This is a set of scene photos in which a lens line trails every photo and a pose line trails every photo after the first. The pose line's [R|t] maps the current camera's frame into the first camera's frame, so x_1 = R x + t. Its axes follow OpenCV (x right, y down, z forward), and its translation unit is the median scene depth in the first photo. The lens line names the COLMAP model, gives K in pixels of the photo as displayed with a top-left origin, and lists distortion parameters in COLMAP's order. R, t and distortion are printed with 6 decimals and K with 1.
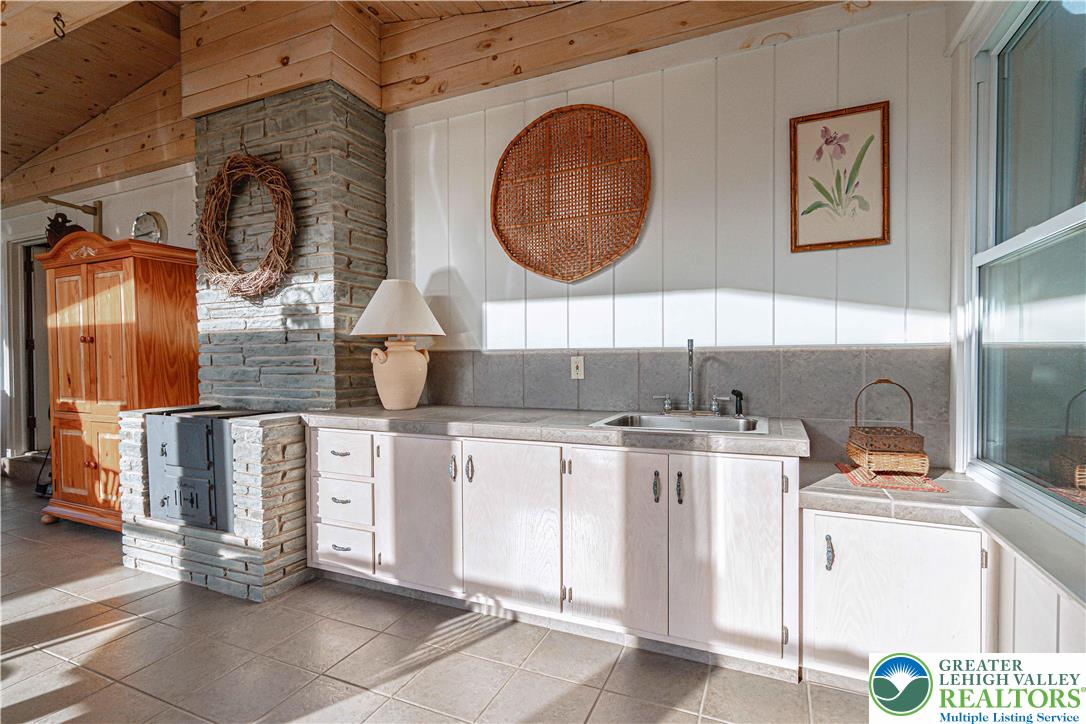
lens RADIAL K [[529.6, 0, 539.2], [0, 529.6, 365.5], [0, 0, 1]] dist [0.001880, 0.001348]
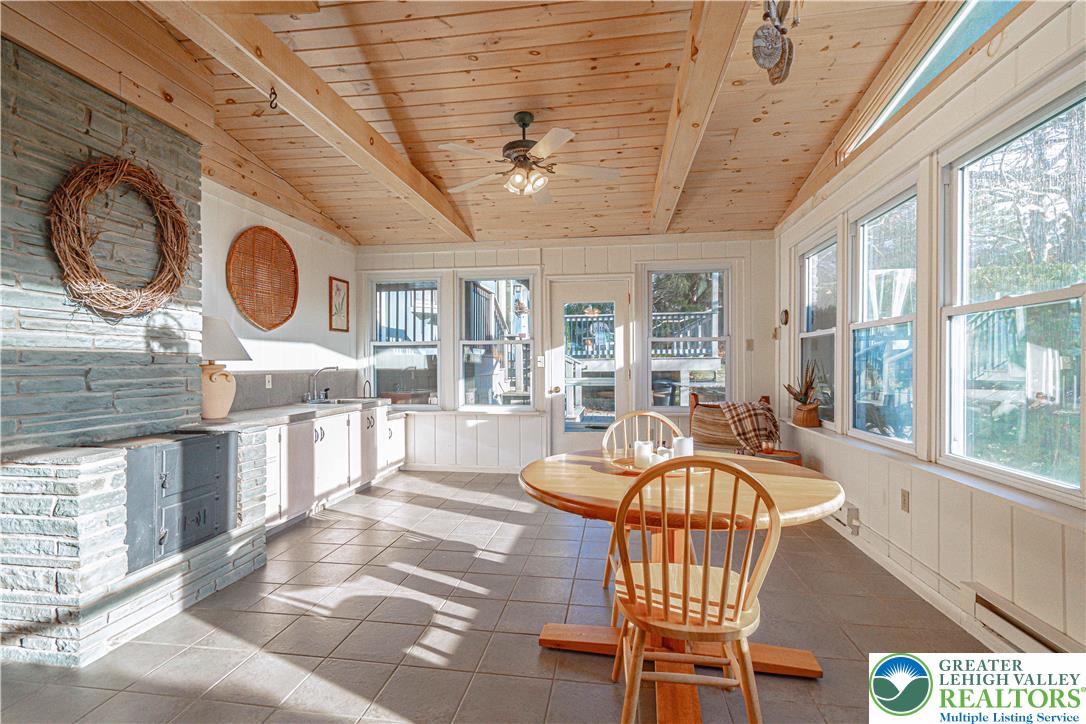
lens RADIAL K [[529.6, 0, 540.3], [0, 529.6, 364.7], [0, 0, 1]] dist [0.001880, 0.001348]
pose [[-0.270332, 0.007511, 0.962738, -1.687114], [0.024980, 0.999688, -0.000785, -0.025120], [-0.962443, 0.023837, -0.270436, 0.586086]]
